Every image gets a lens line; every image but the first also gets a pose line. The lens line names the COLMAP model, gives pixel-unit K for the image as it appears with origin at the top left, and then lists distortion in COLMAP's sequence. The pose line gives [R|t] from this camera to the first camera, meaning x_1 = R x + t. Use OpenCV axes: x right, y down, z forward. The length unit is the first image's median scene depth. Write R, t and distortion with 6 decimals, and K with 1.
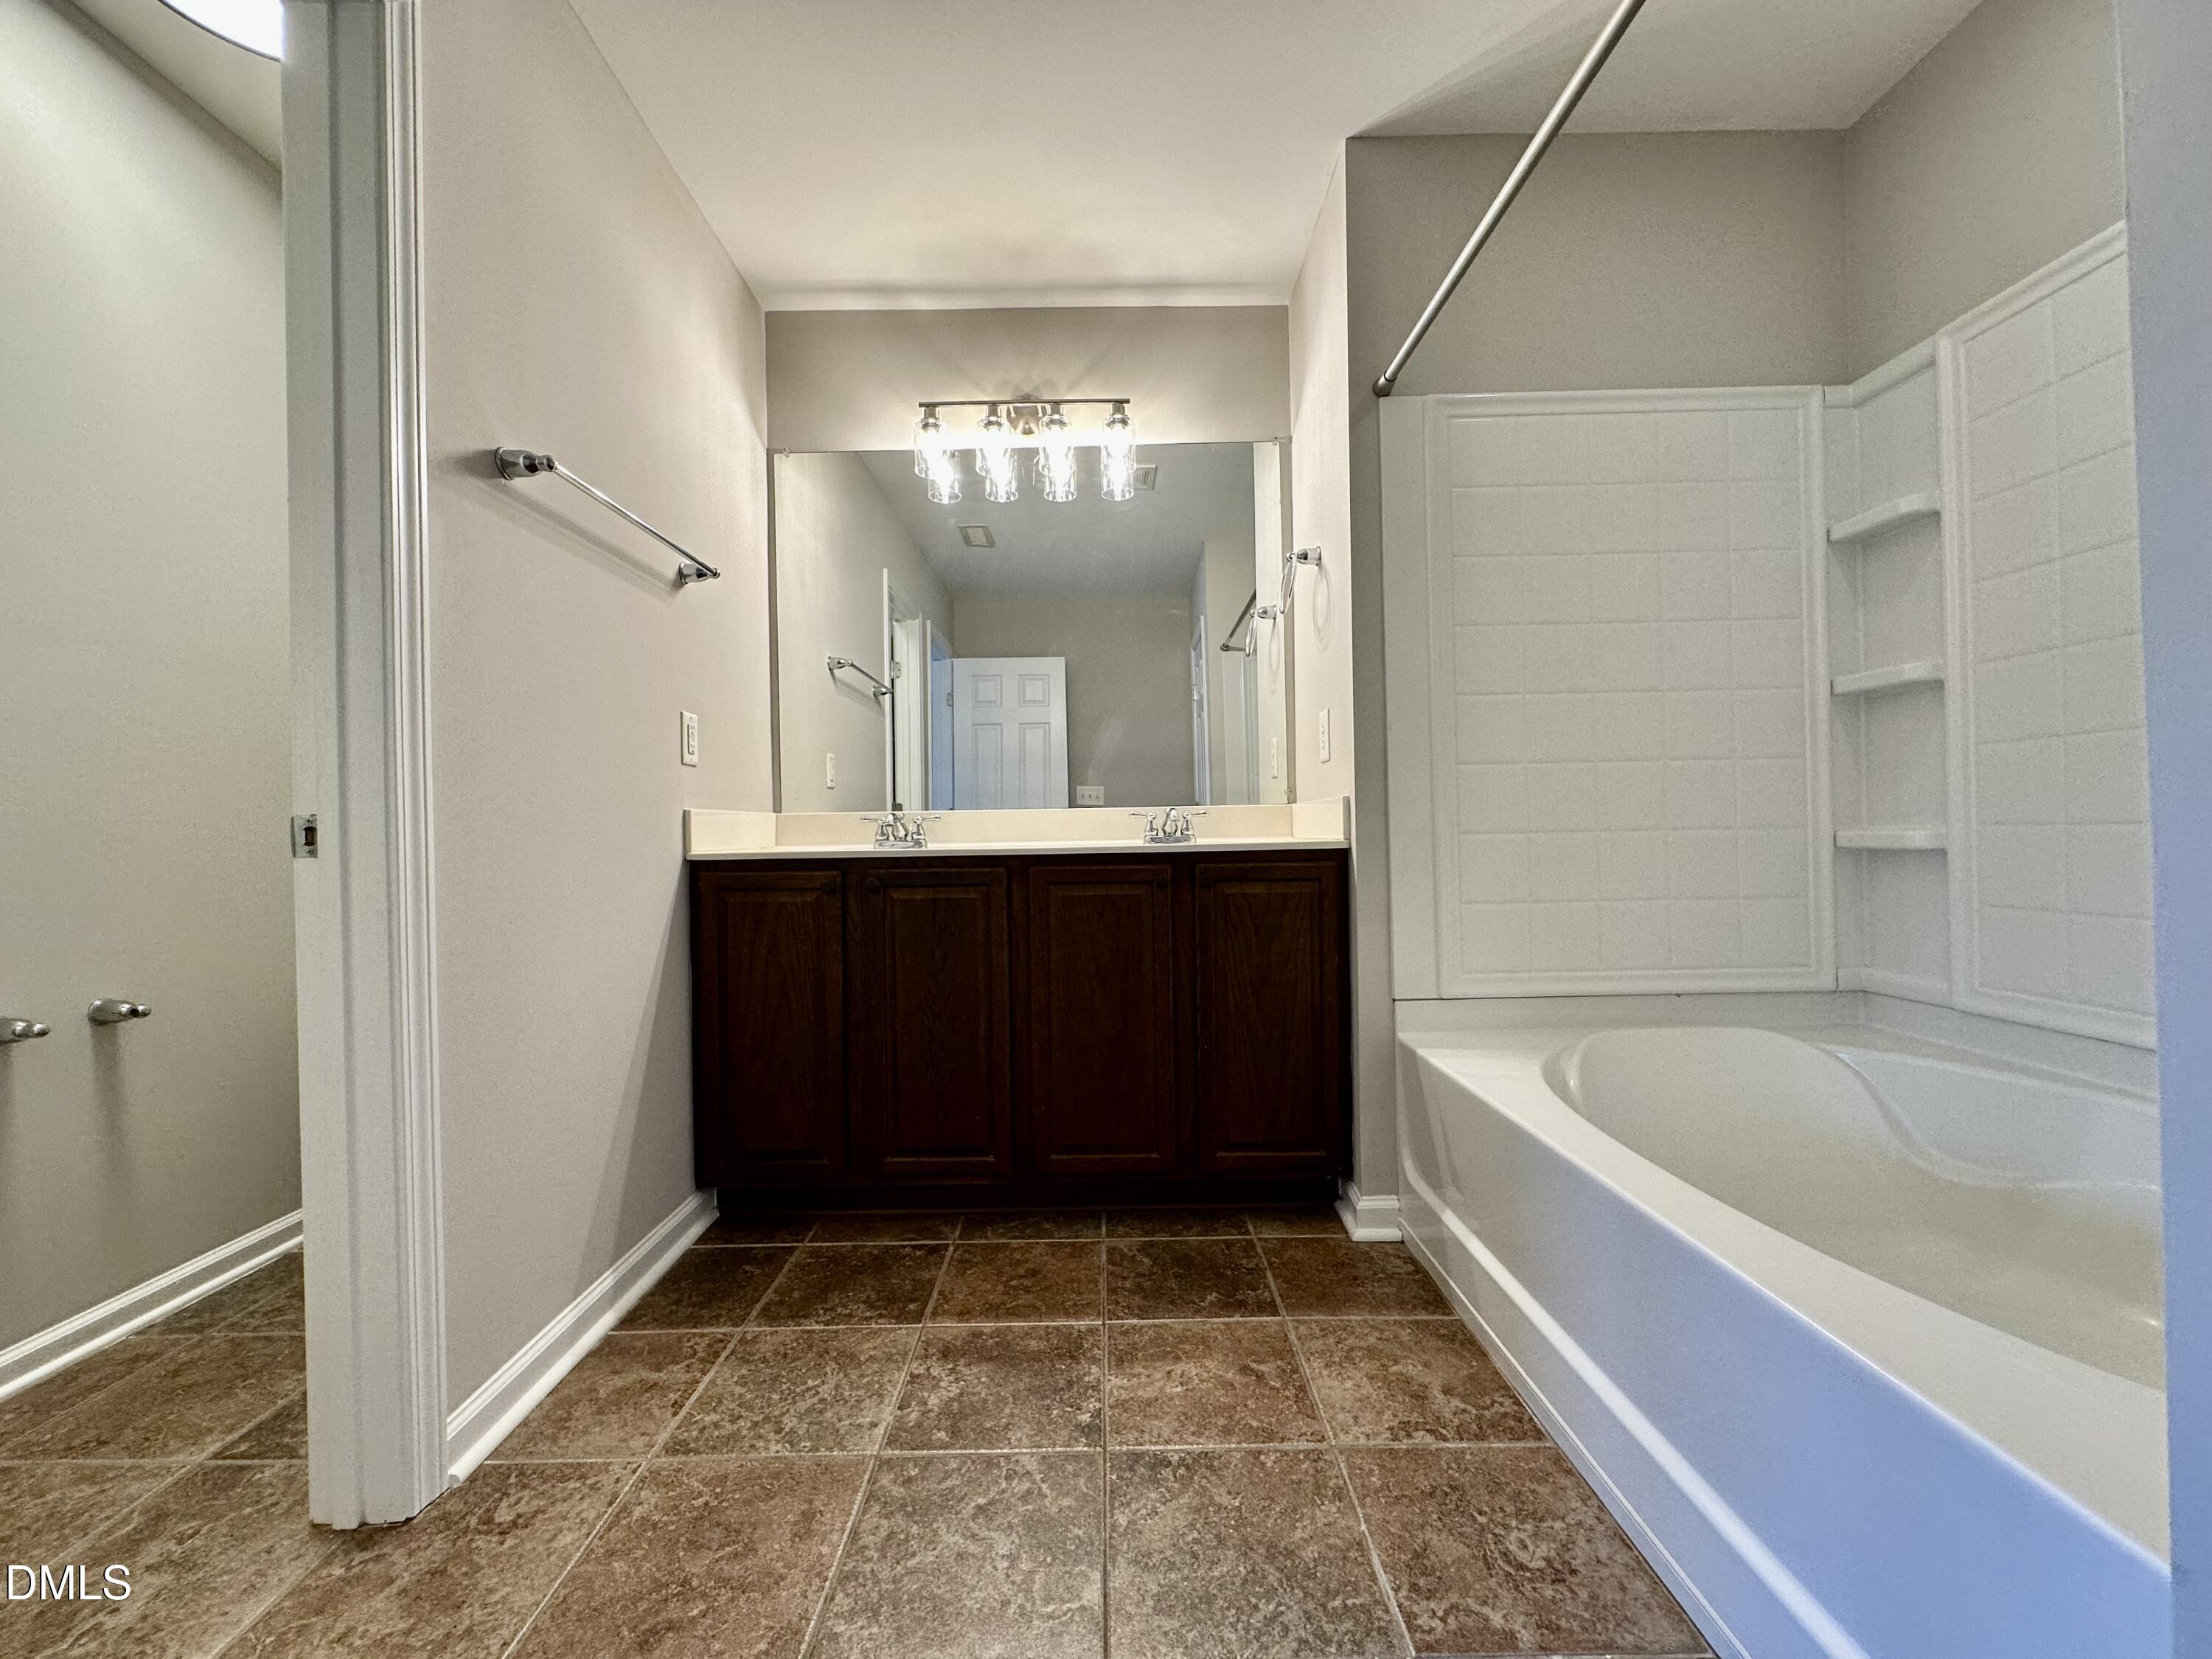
lens RADIAL K [[881.2, 0, 1107.7], [0, 881.2, 829.3], [0, 0, 1]] dist [-0.004611, 0.000950]
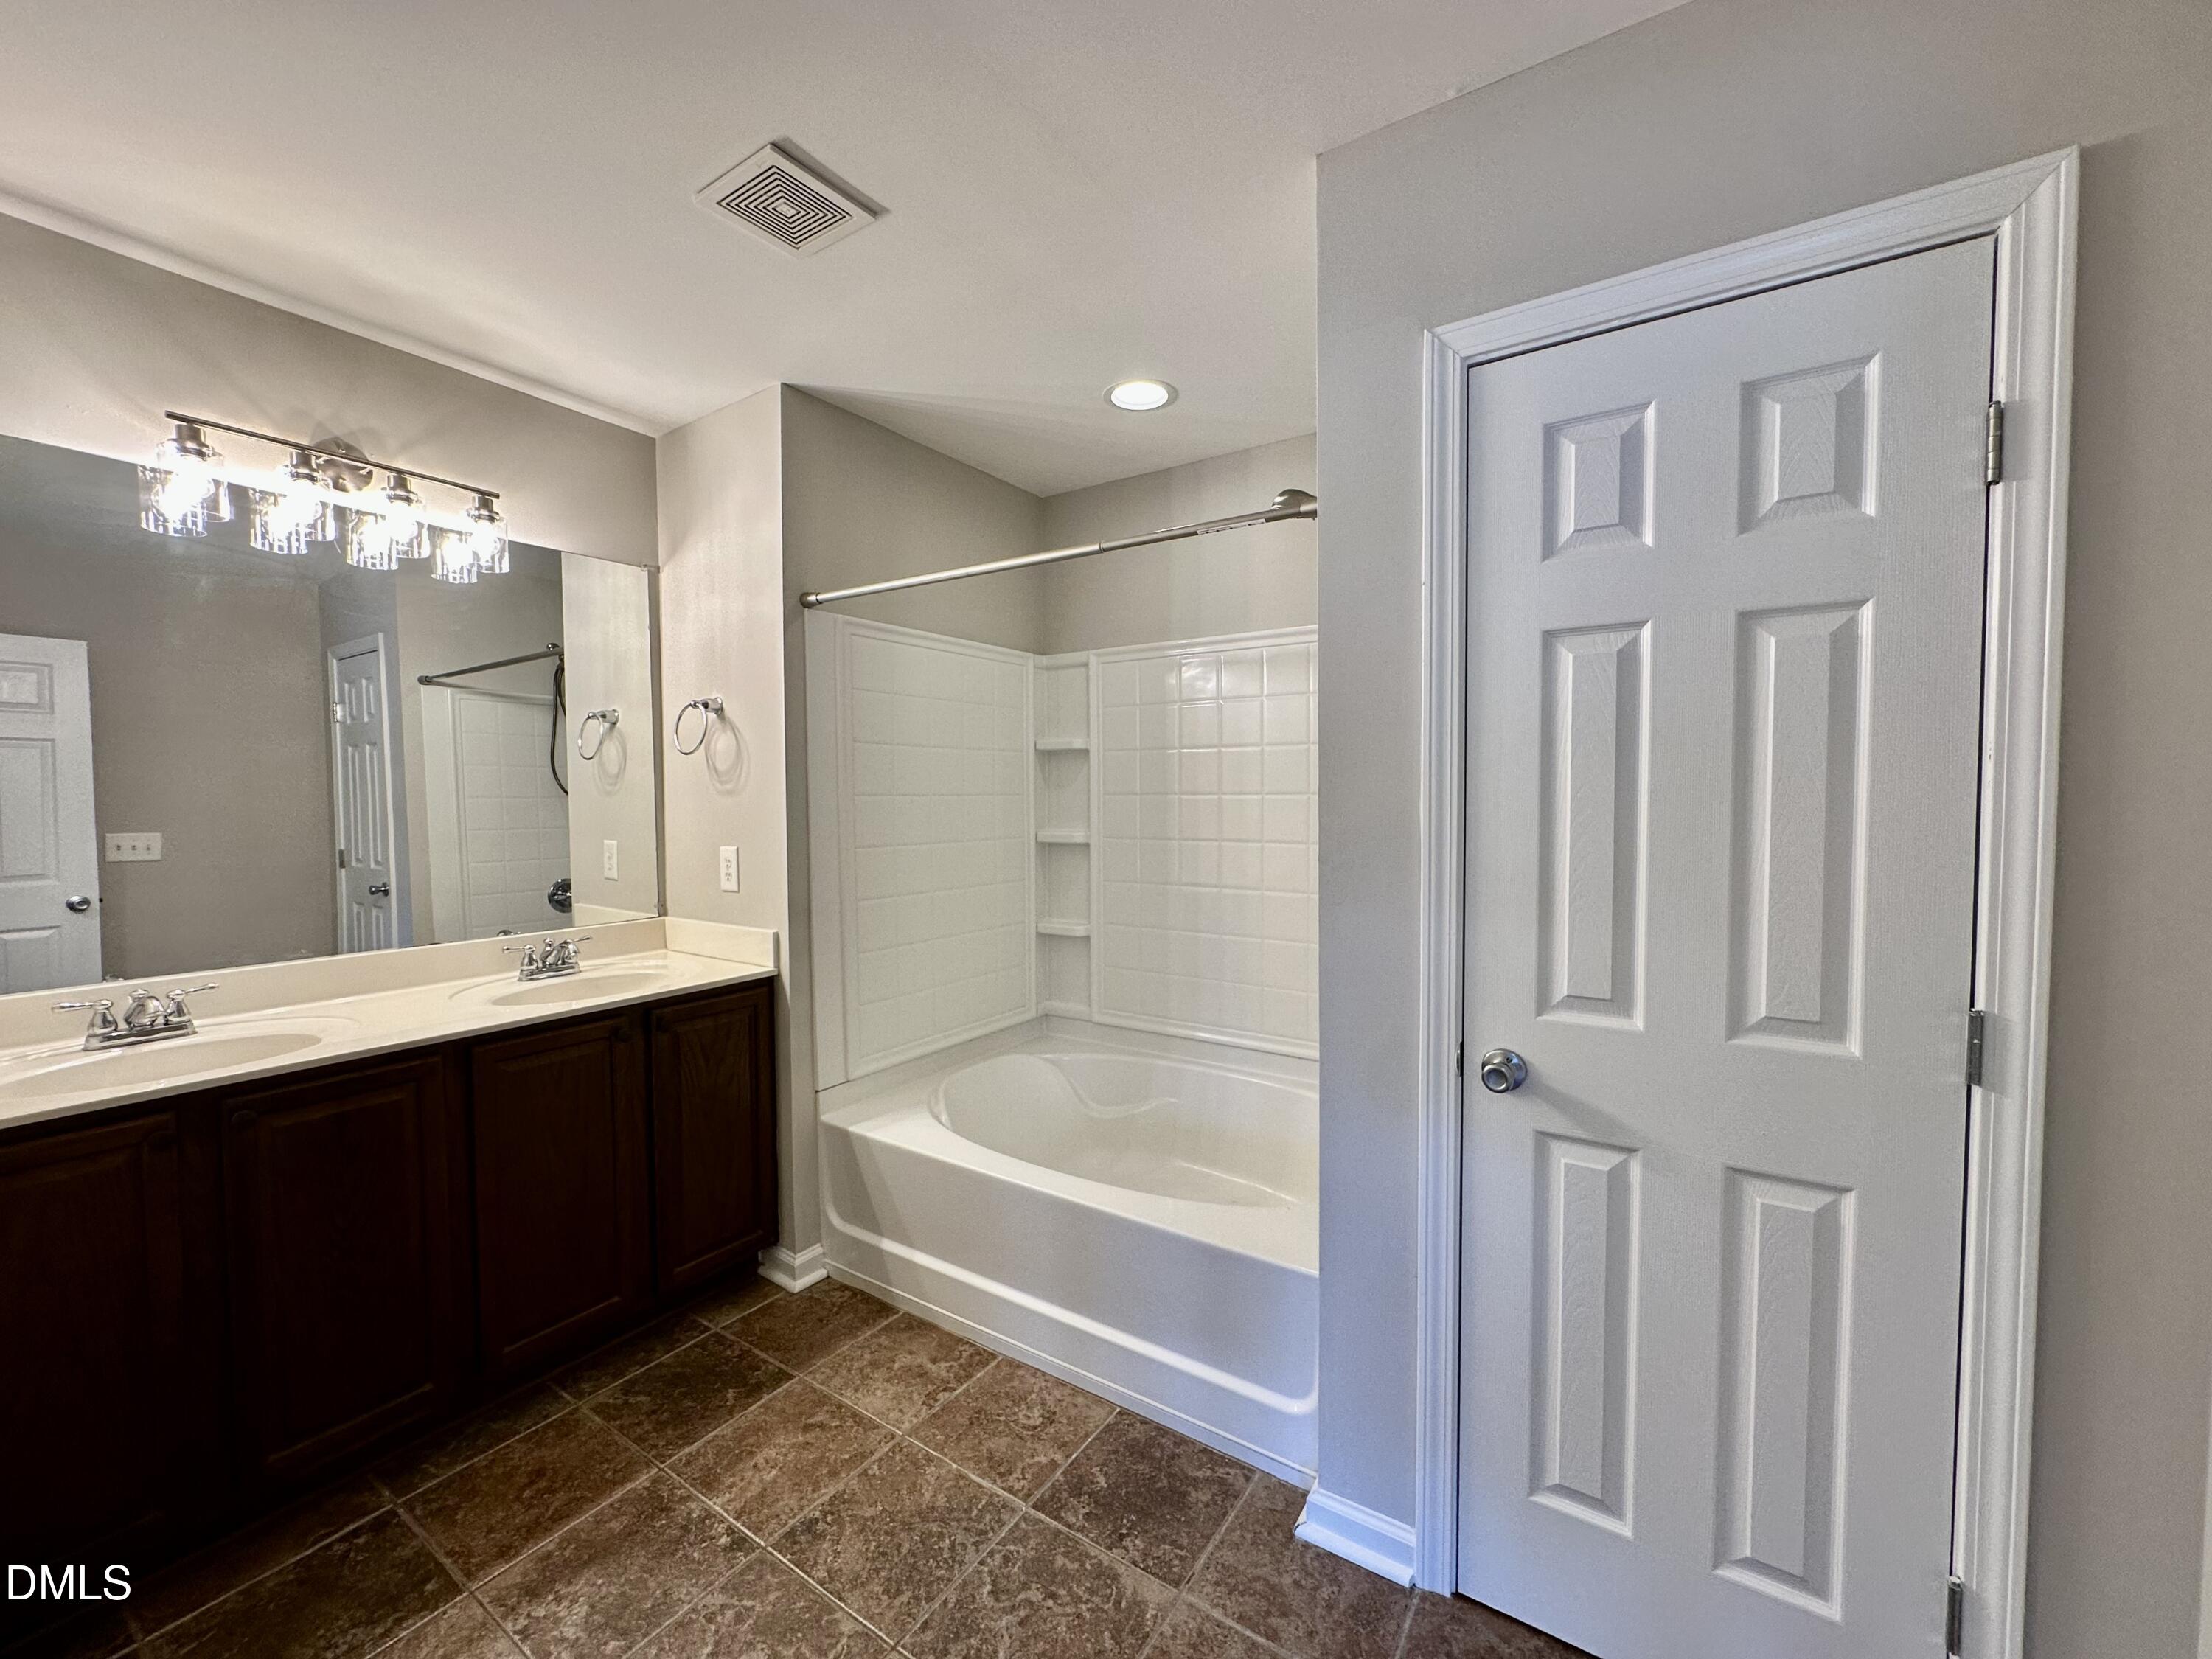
lens RADIAL K [[881.2, 0, 1094.1], [0, 881.2, 832.6], [0, 0, 1]] dist [-0.004611, 0.000950]
pose [[0.564192, -0.020438, 0.825390, -0.588111], [-0.008642, 0.999493, 0.030656, -0.266305], [-0.825598, -0.024428, 0.563729, -0.038580]]
